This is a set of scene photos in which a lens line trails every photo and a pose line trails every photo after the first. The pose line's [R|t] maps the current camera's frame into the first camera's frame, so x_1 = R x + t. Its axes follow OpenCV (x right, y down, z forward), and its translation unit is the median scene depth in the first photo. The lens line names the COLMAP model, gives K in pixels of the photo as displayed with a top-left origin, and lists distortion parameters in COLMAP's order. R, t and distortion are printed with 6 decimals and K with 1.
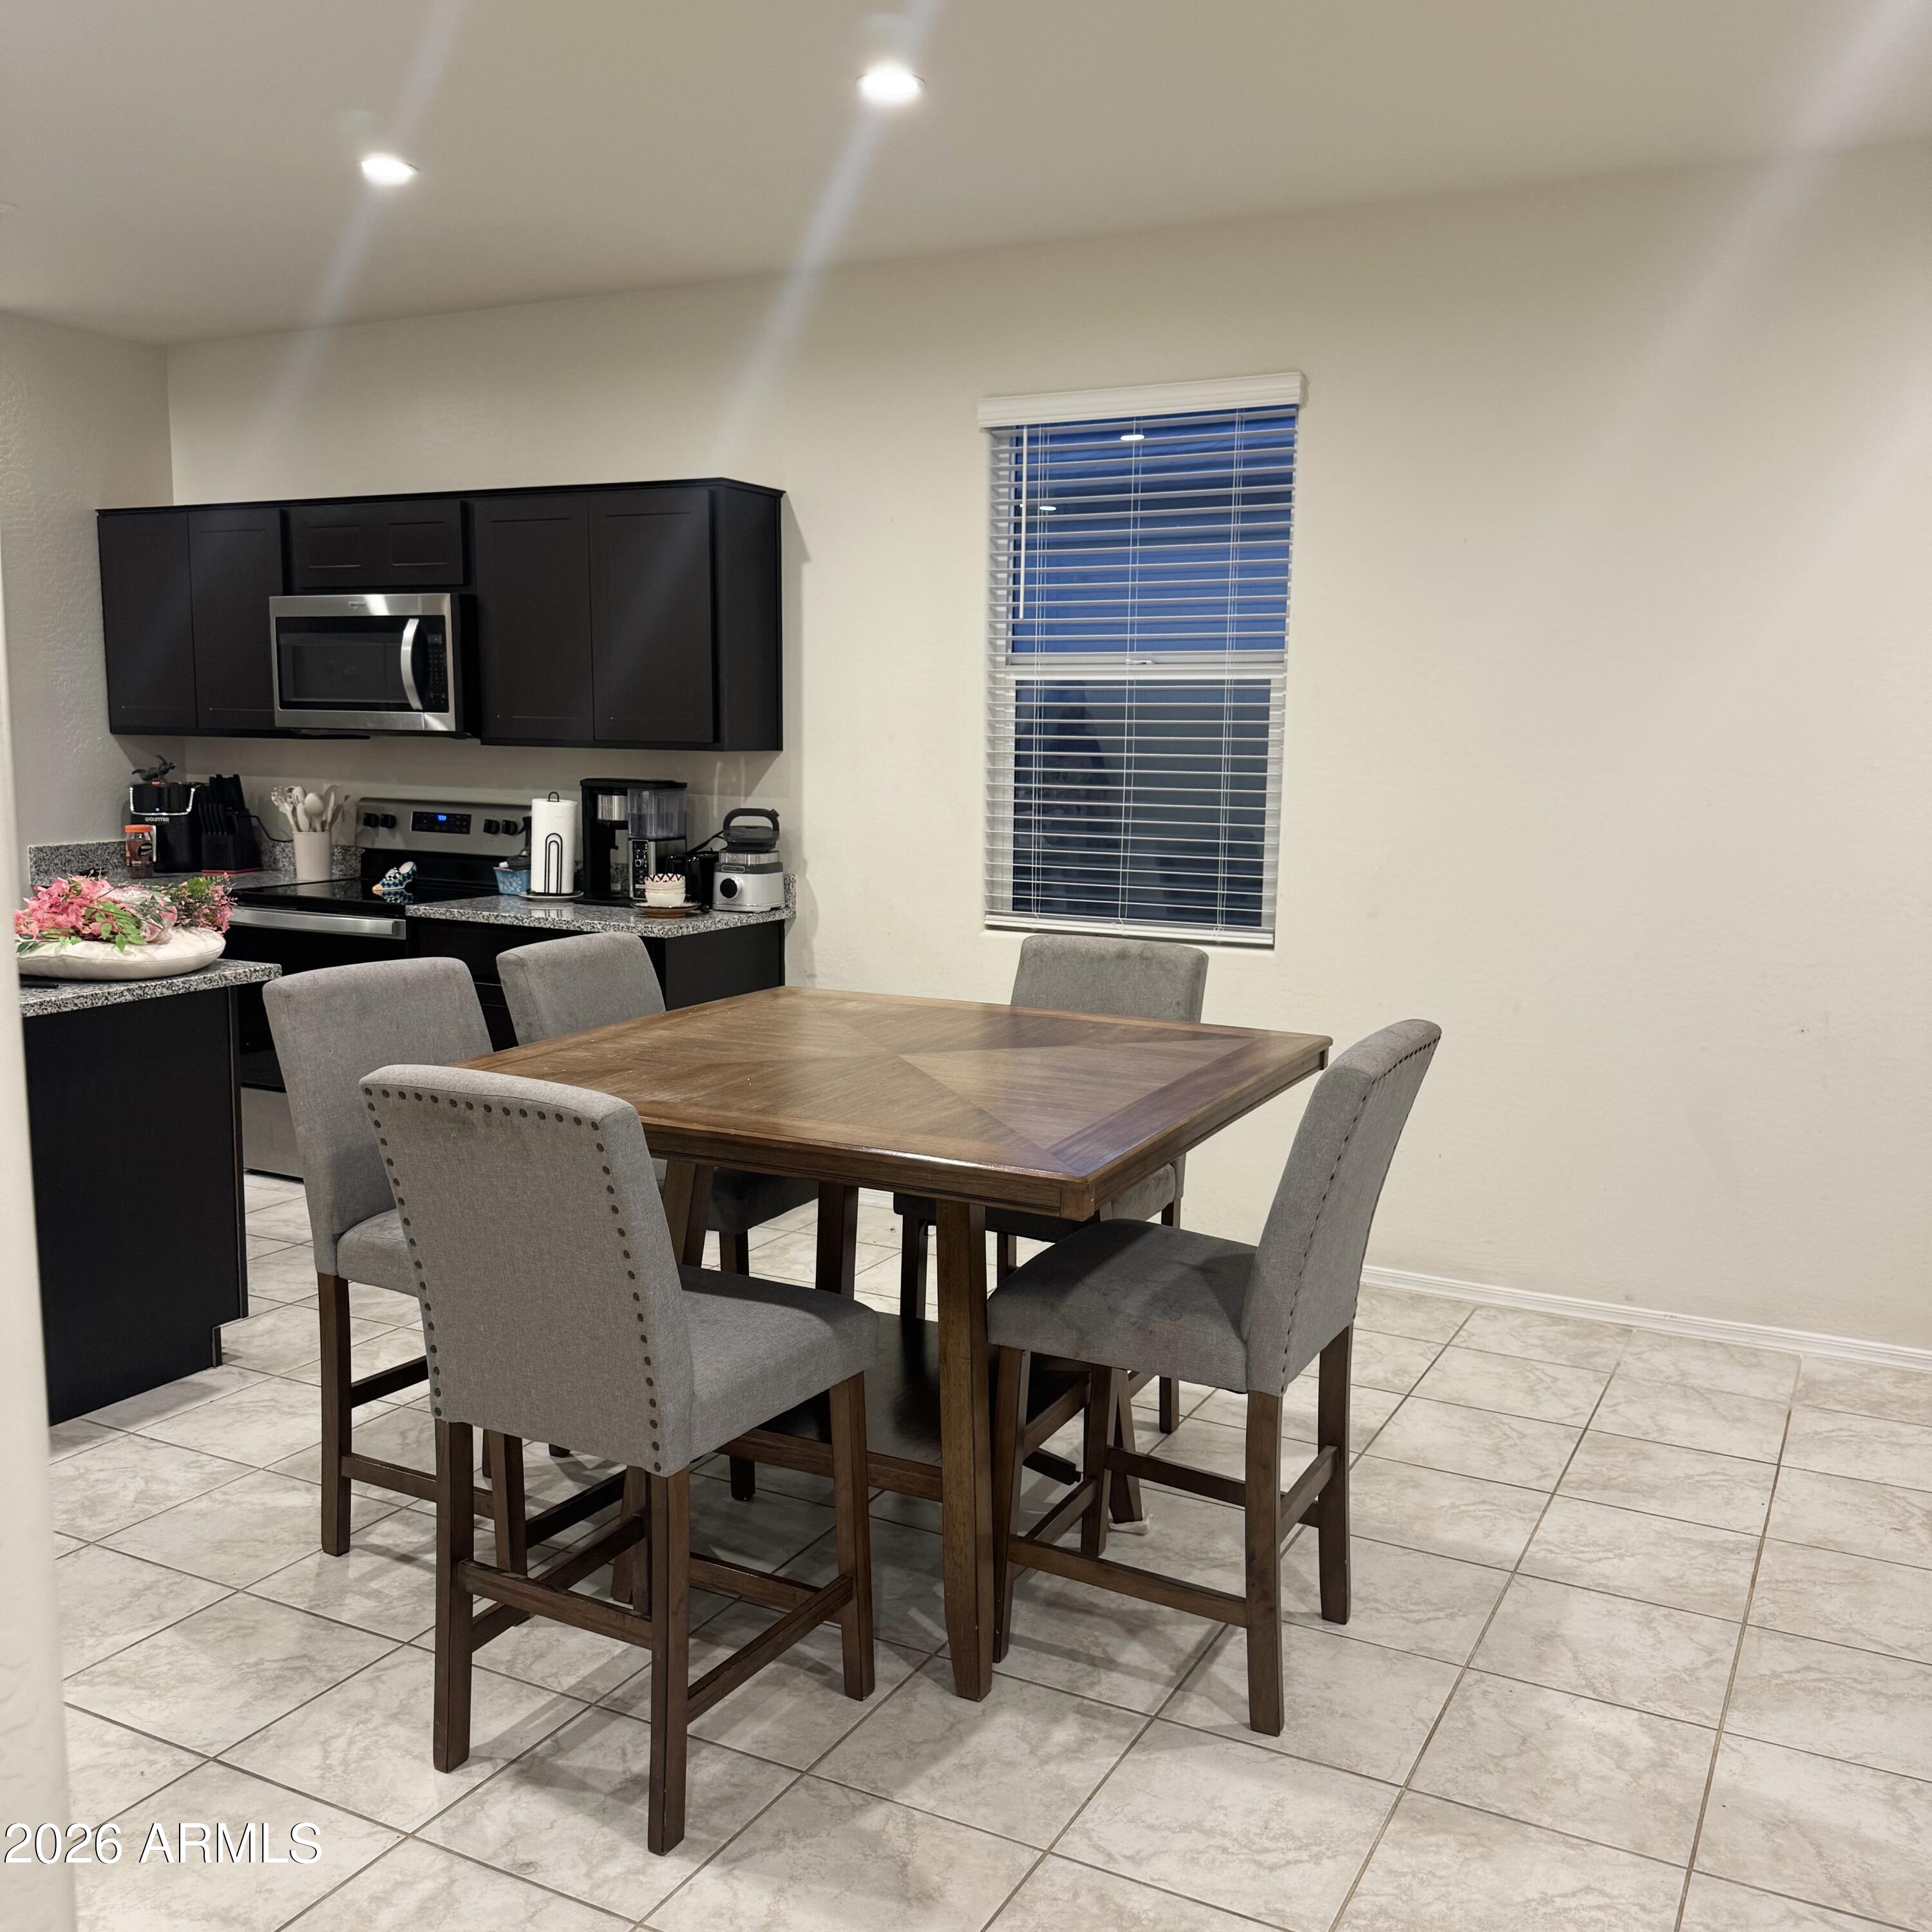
lens RADIAL K [[1802.8, 0, 976.7], [0, 1802.8, 983.7], [0, 0, 1]] dist [0.165379, -0.351078]
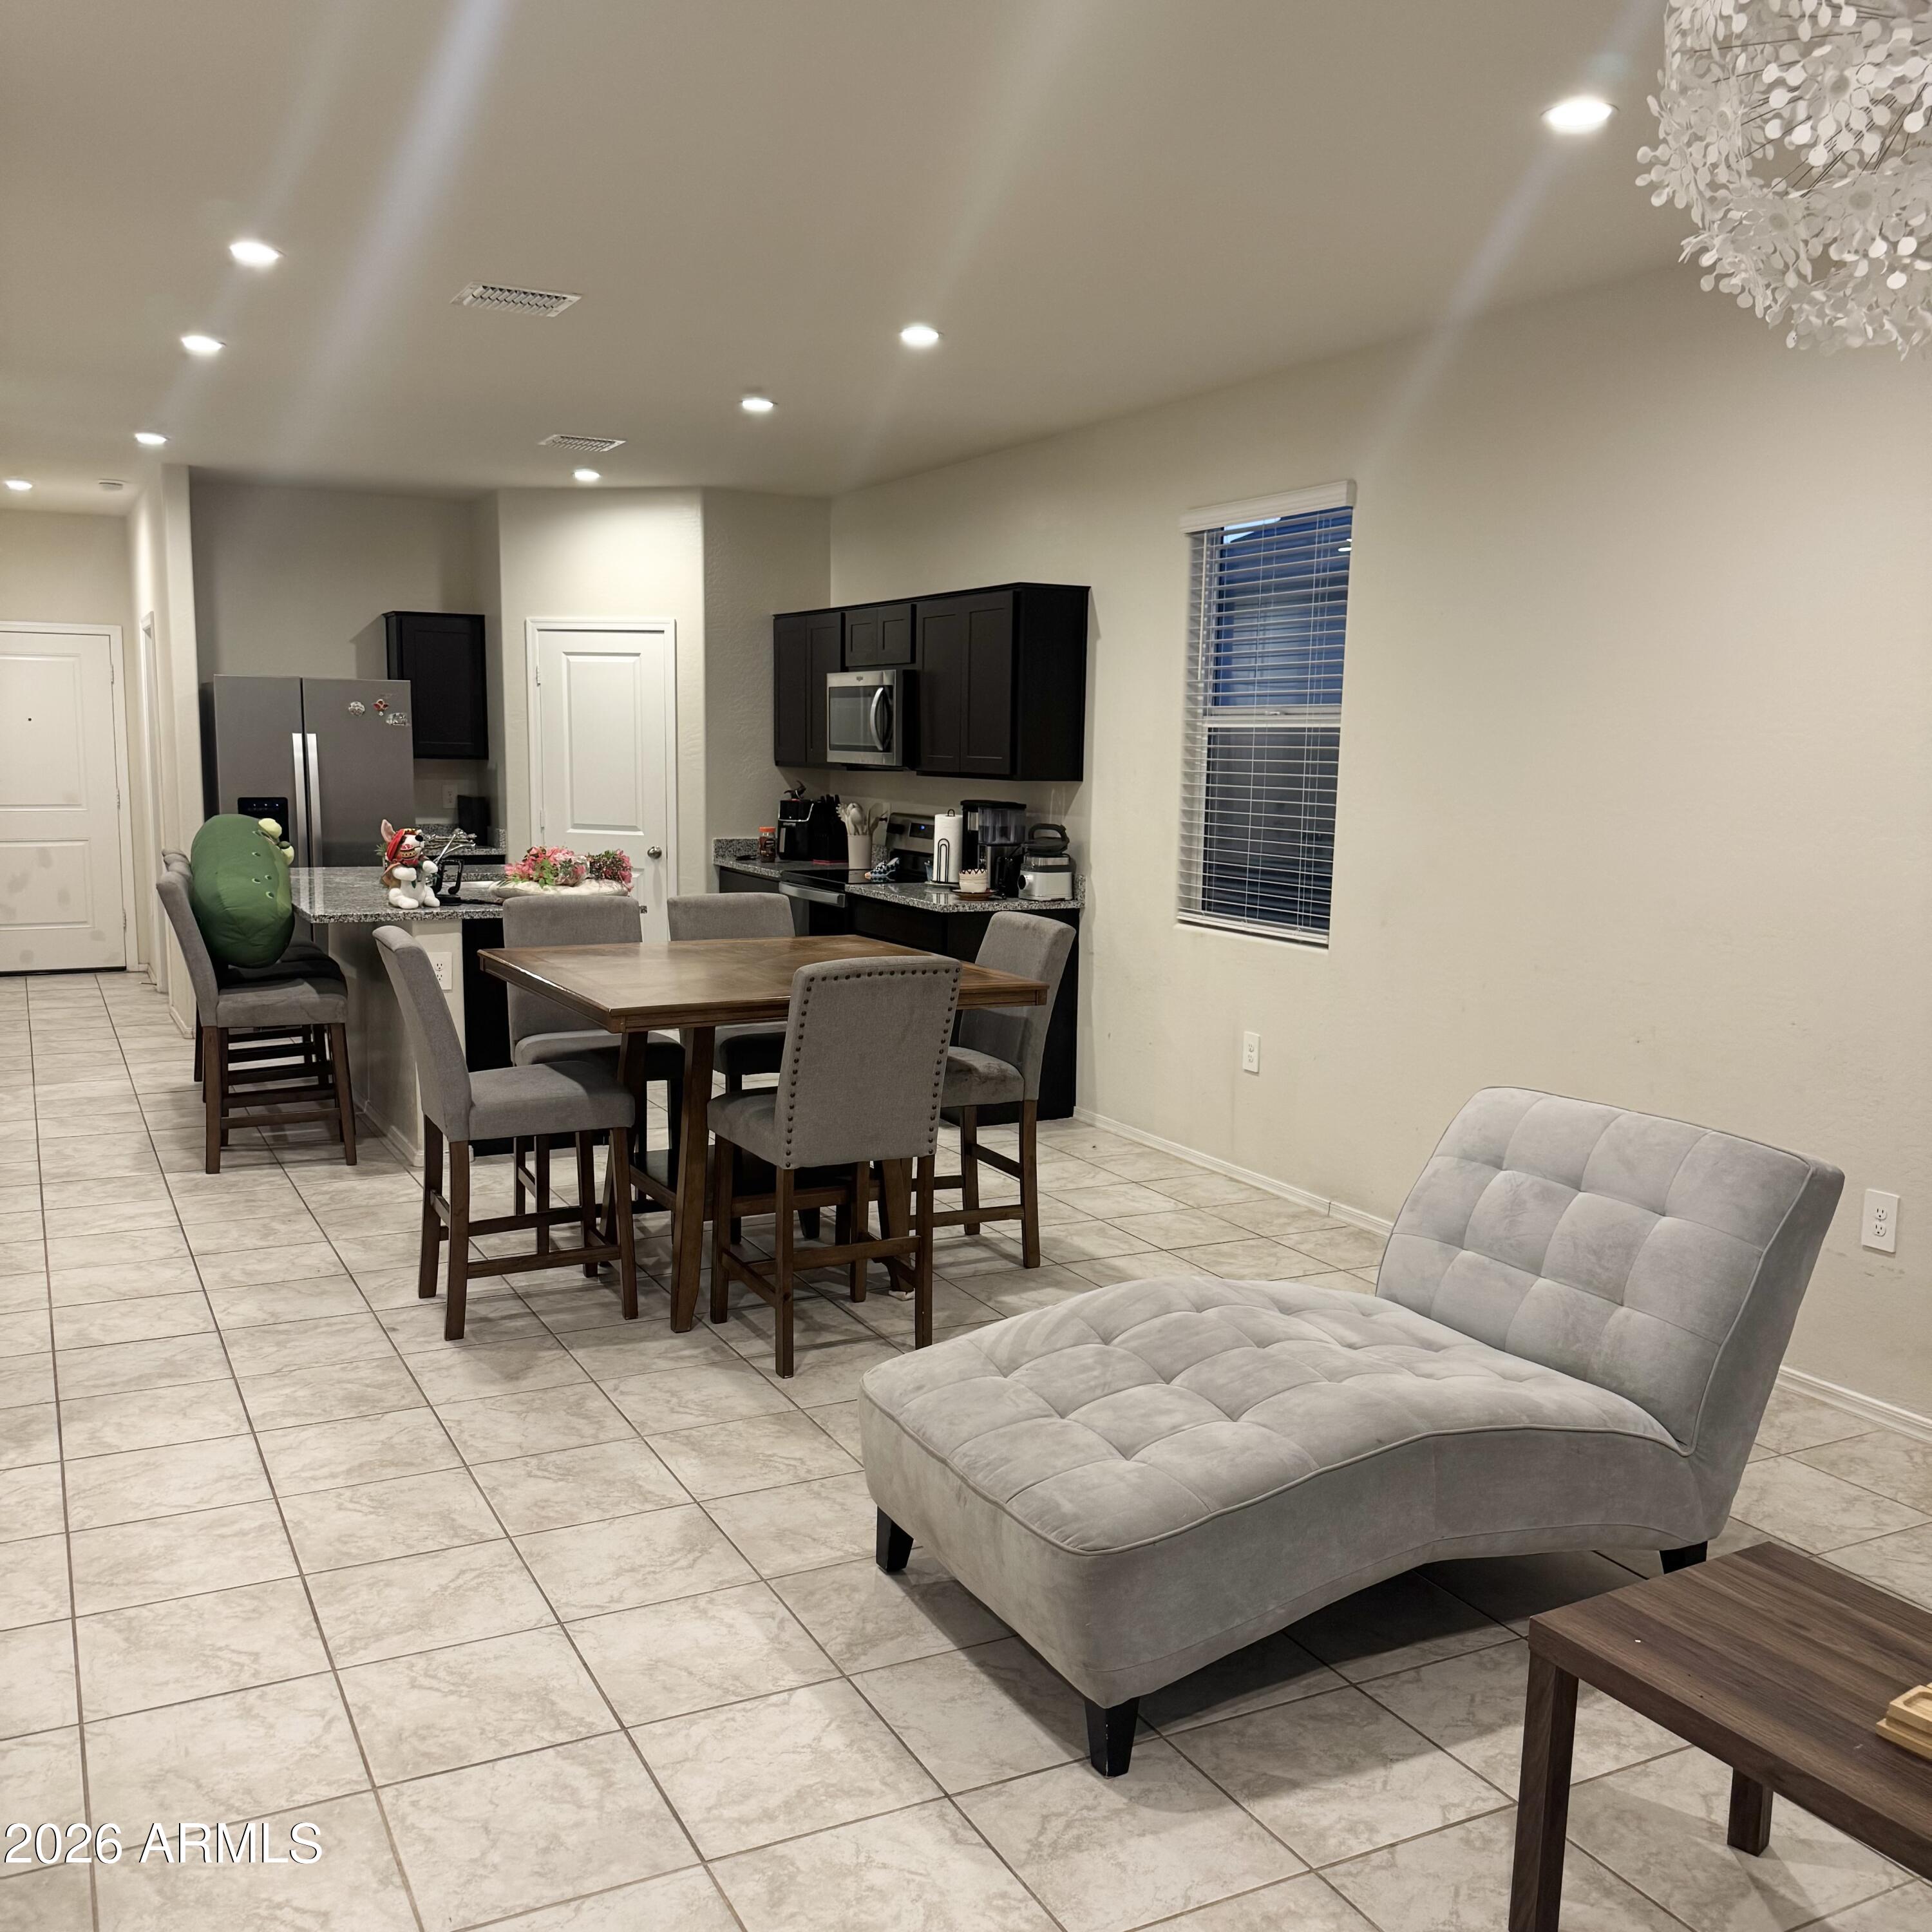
lens RADIAL K [[1802.8, 0, 976.7], [0, 1802.8, 983.7], [0, 0, 1]] dist [0.165379, -0.351078]
pose [[0.819908, 0.079708, -0.566919, 0.588083], [-0.090976, 0.995817, 0.008436, 0.014645], [0.565220, 0.044659, 0.823730, -0.125204]]
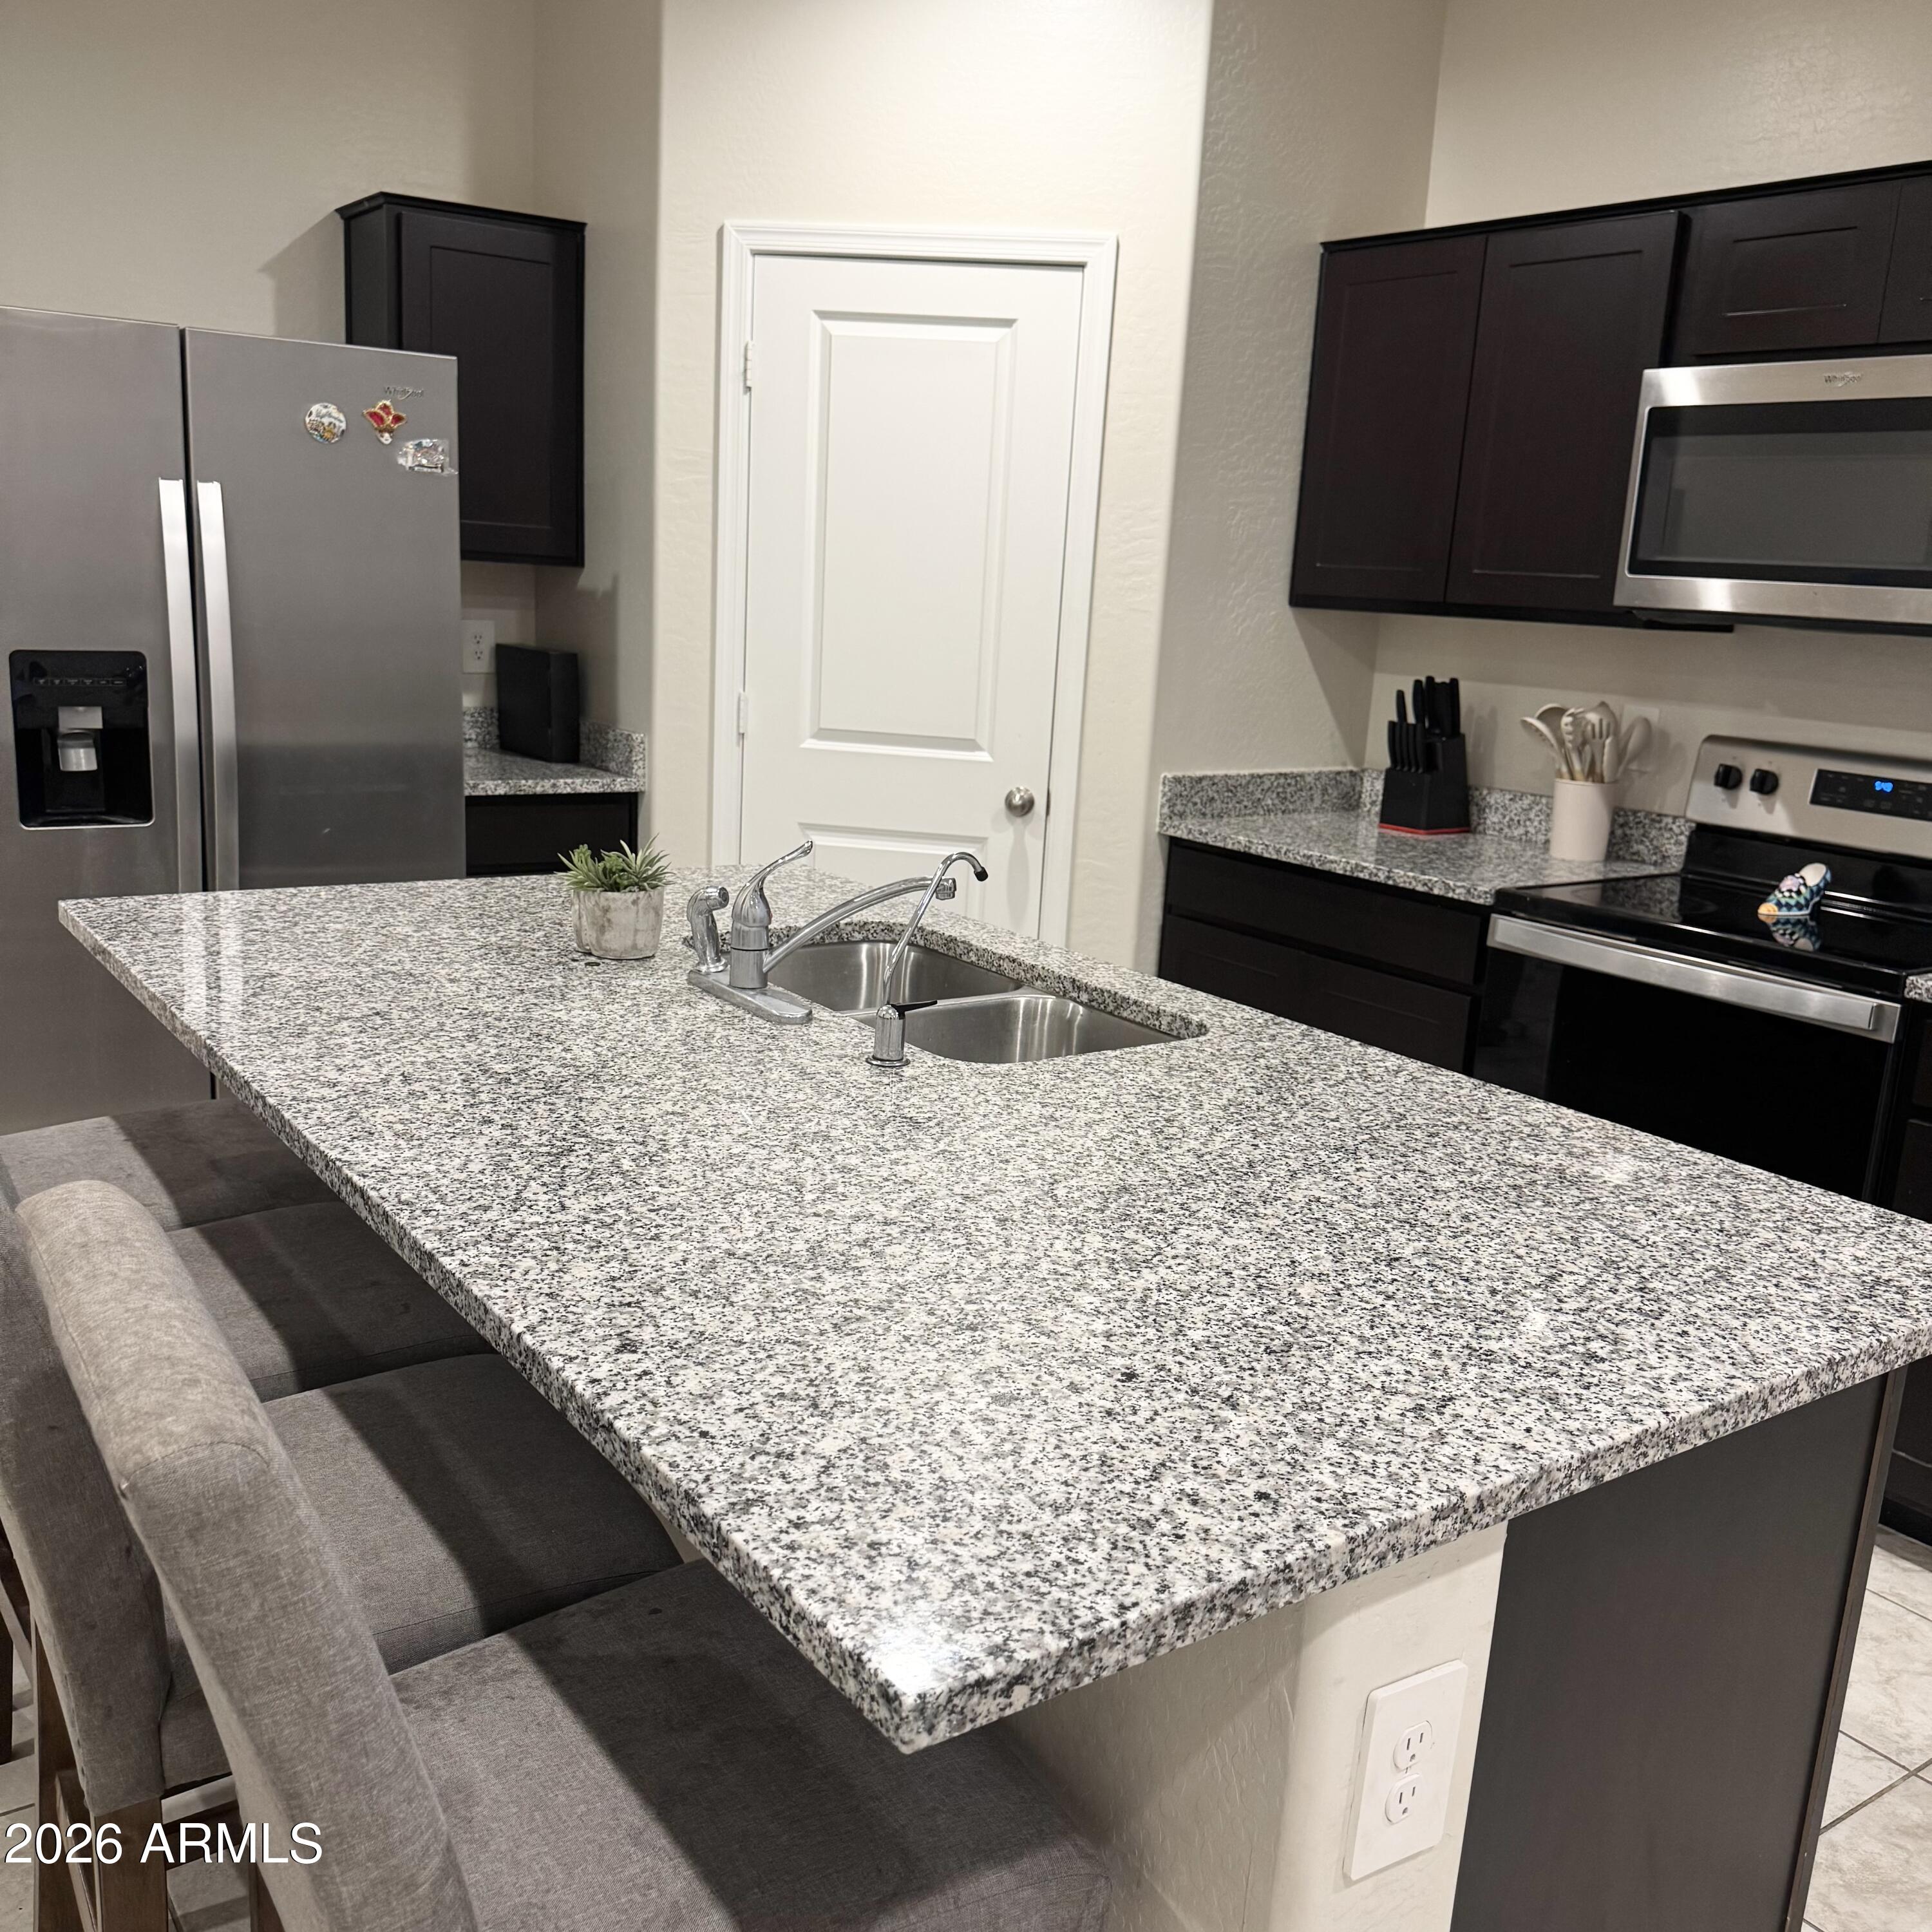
lens RADIAL K [[1802.8, 0, 976.7], [0, 1802.8, 983.7], [0, 0, 1]] dist [0.165379, -0.351078]
pose [[0.890650, 0.138803, -0.432985, -0.315338], [-0.111984, 0.989896, 0.086982, -0.054912], [0.440684, -0.028983, 0.897194, 0.427072]]
